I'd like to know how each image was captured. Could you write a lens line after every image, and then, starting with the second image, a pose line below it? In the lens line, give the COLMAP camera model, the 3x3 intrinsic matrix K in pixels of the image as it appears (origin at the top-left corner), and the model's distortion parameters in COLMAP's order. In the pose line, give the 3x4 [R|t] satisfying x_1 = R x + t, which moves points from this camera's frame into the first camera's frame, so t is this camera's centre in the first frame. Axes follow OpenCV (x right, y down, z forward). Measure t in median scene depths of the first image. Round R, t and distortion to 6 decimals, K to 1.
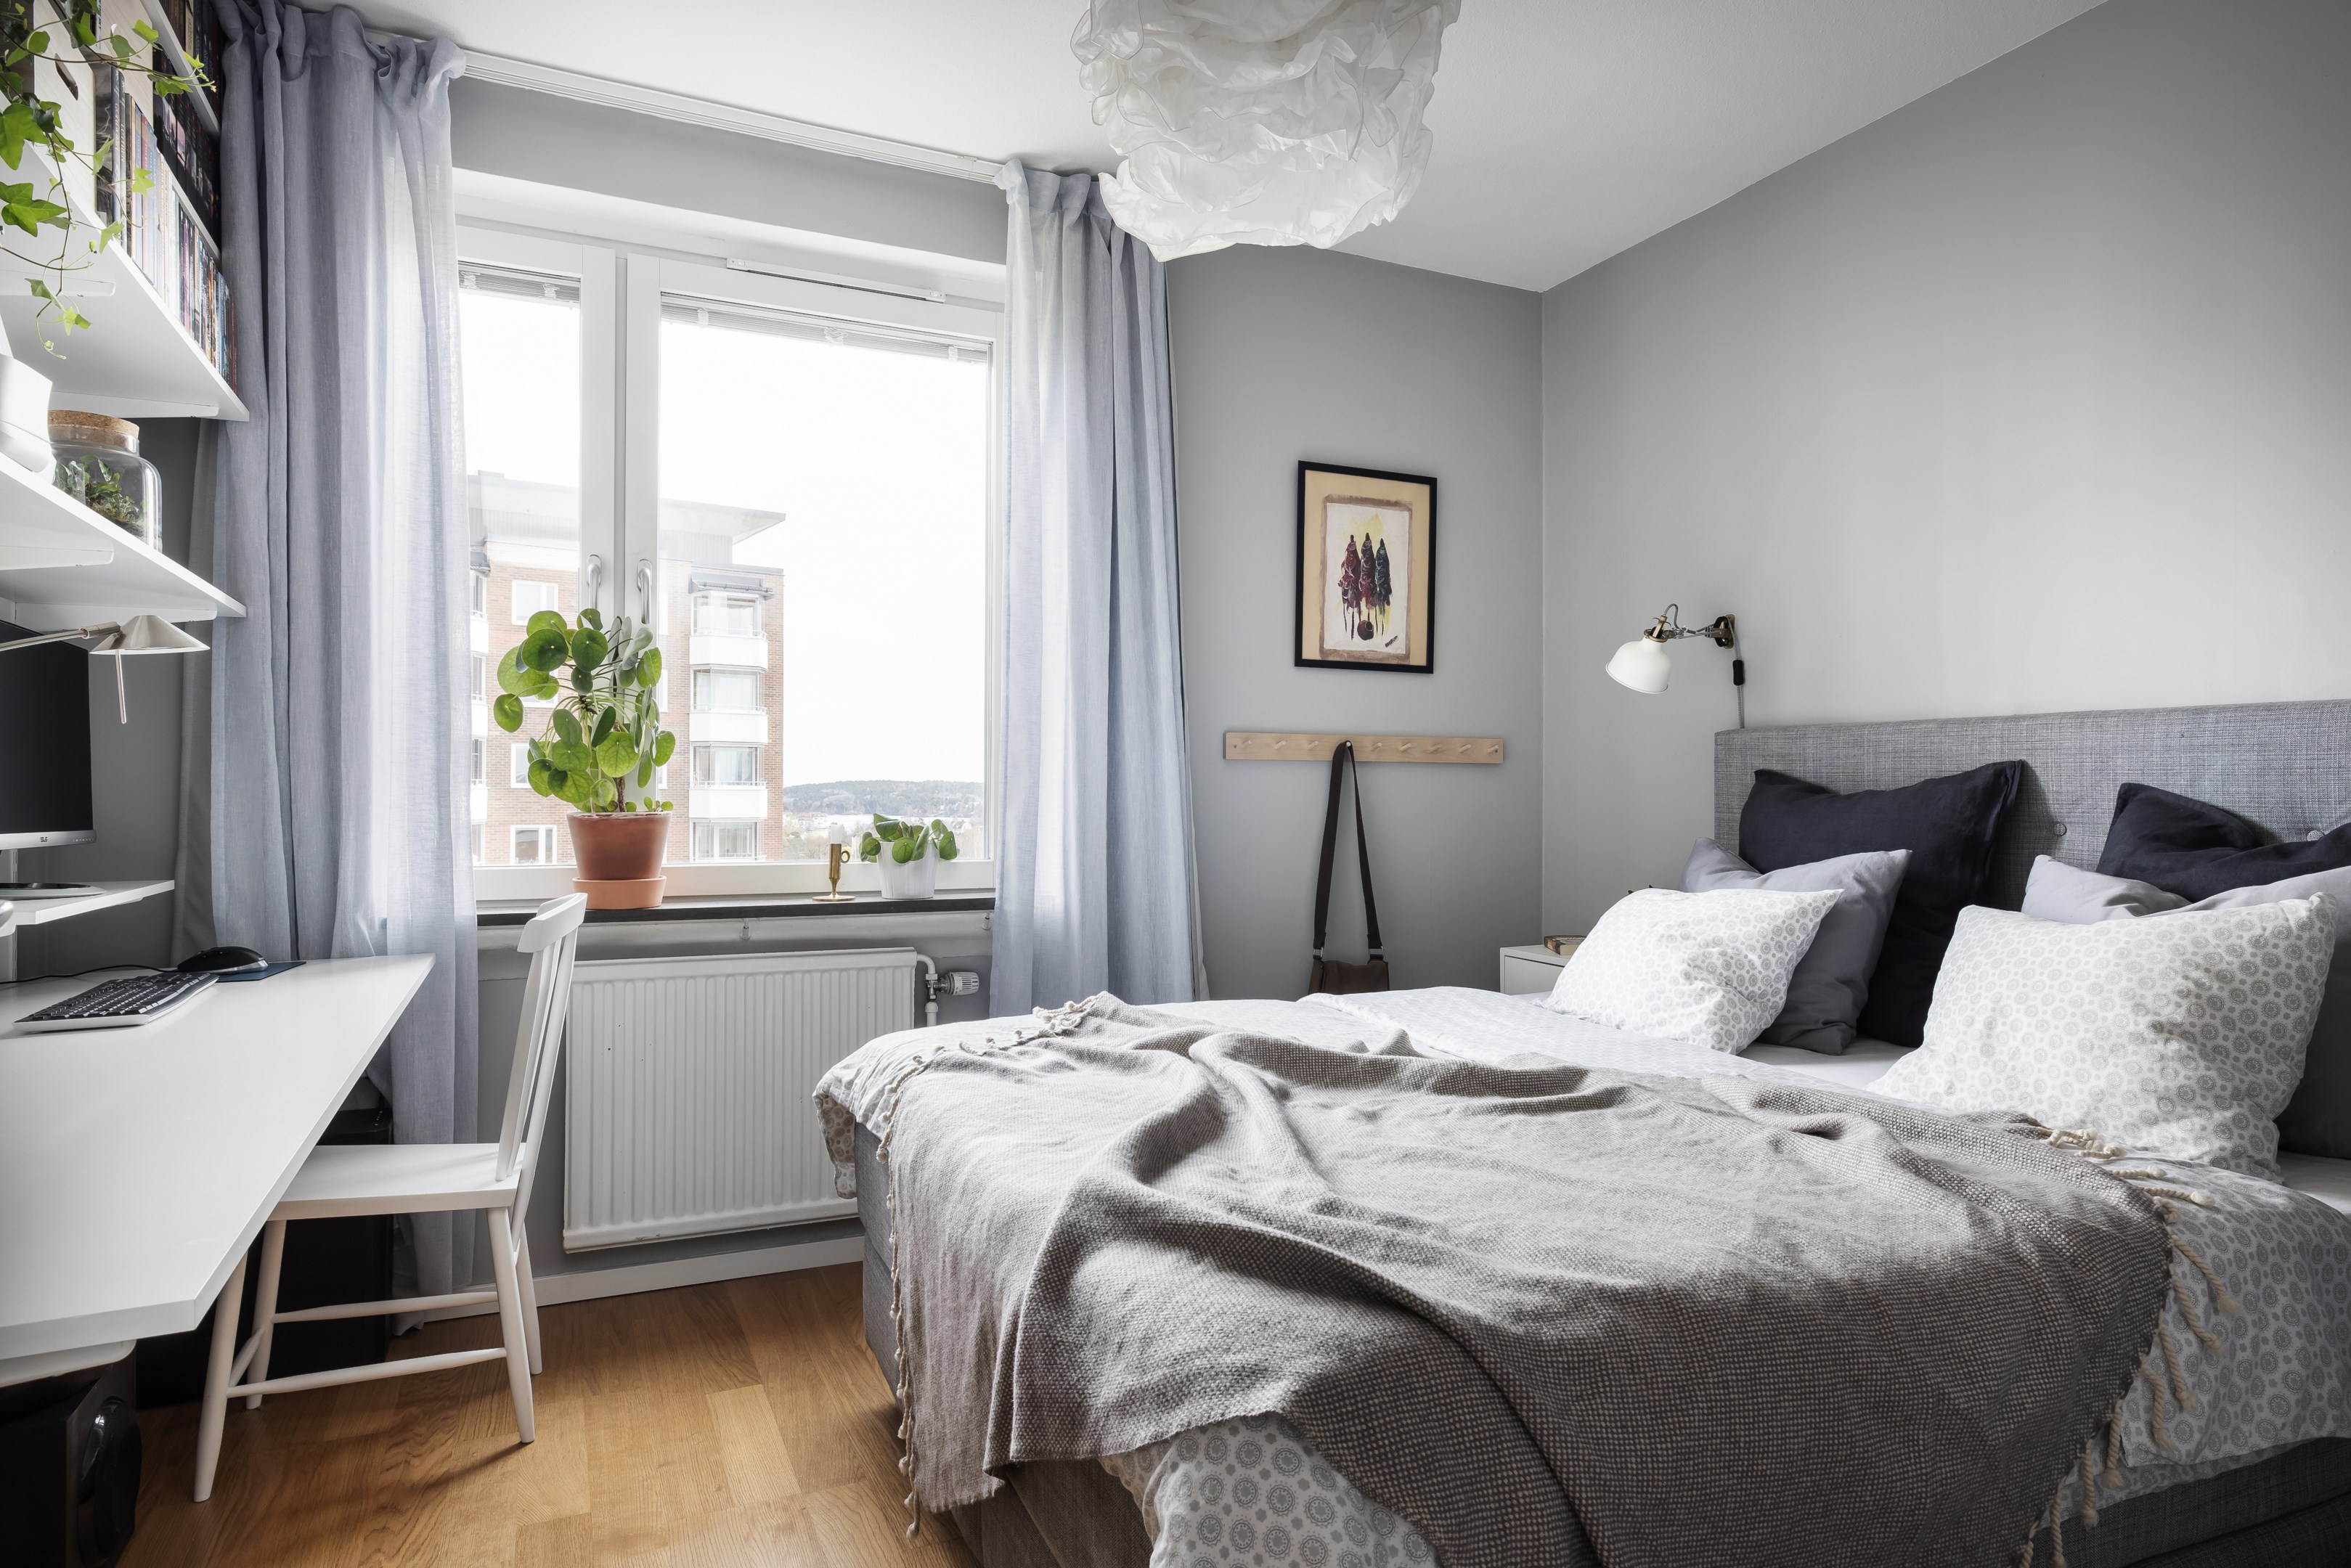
lens RADIAL K [[1342.3, 0, 1175.5], [0, 1342.3, 784.0], [0, 0, 1]] dist [0.001827, 0.001139]
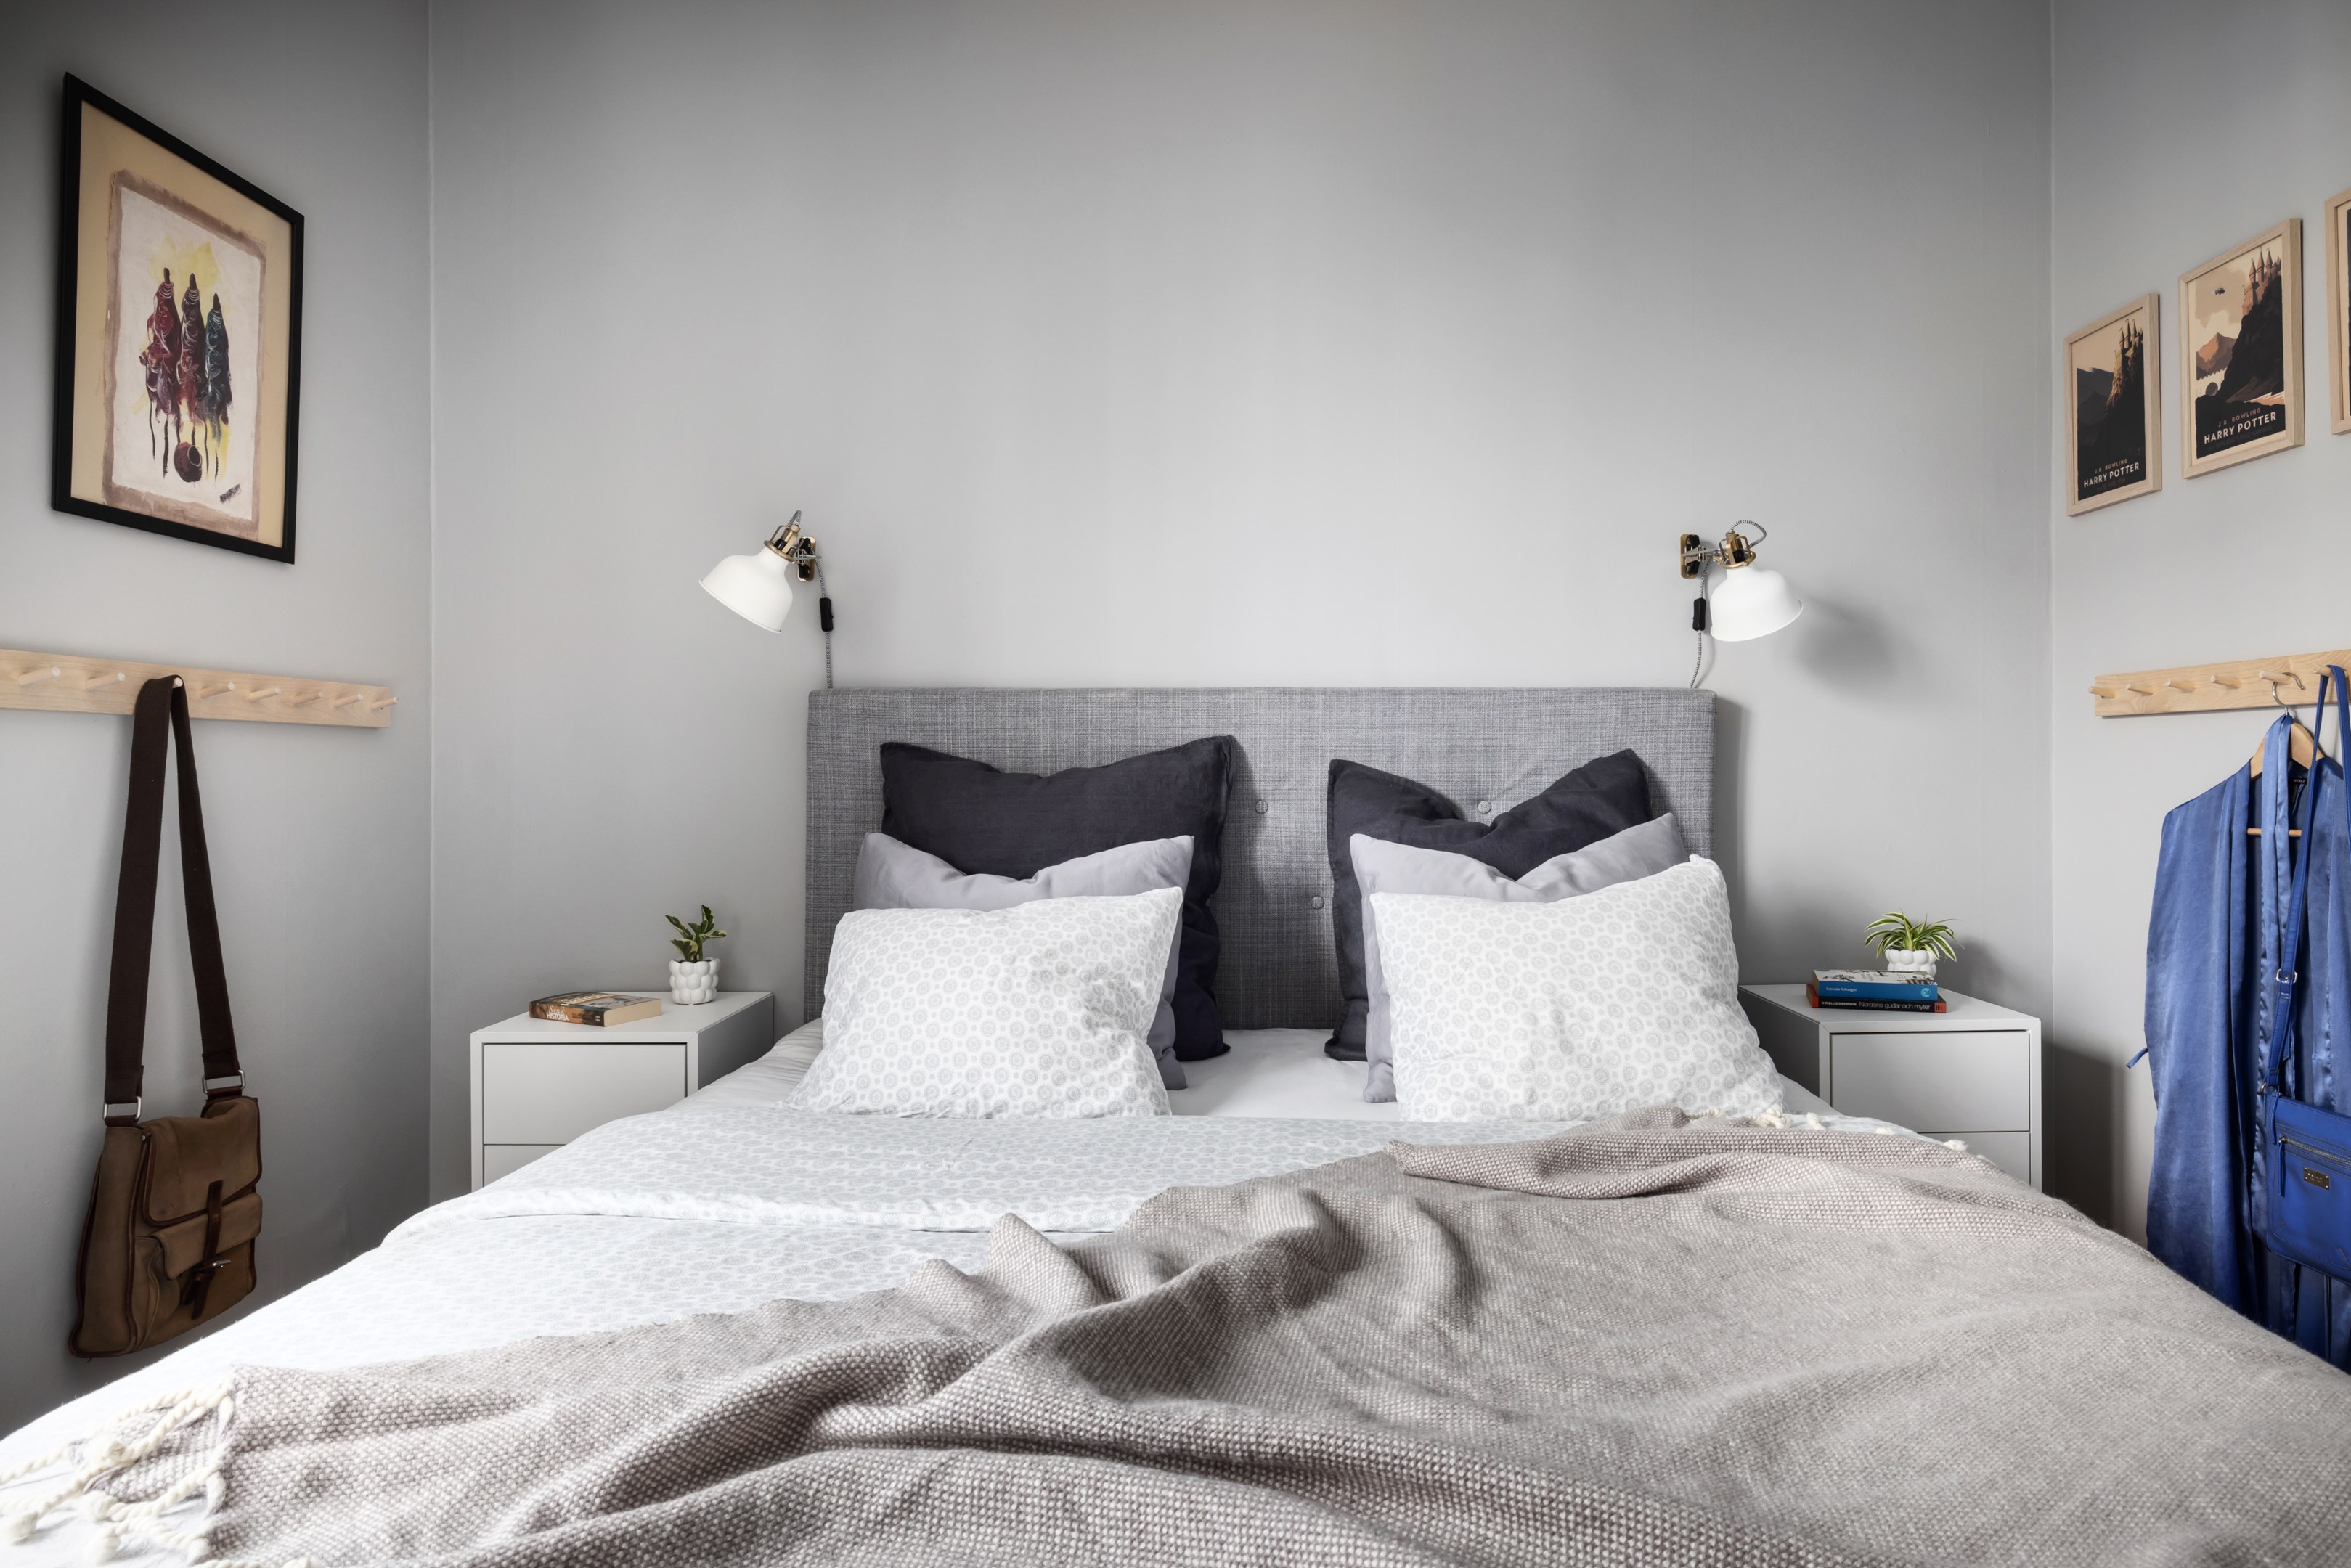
lens RADIAL K [[1380.6, 0, 1180.0], [0, 1380.6, 772.7], [0, 0, 1]] dist [0.000477, -0.000364]
pose [[0.401260, -0.007429, 0.915934, -0.243645], [0.001014, 0.999970, 0.007666, 0.000767], [-0.915964, -0.002147, 0.401256, 0.559659]]
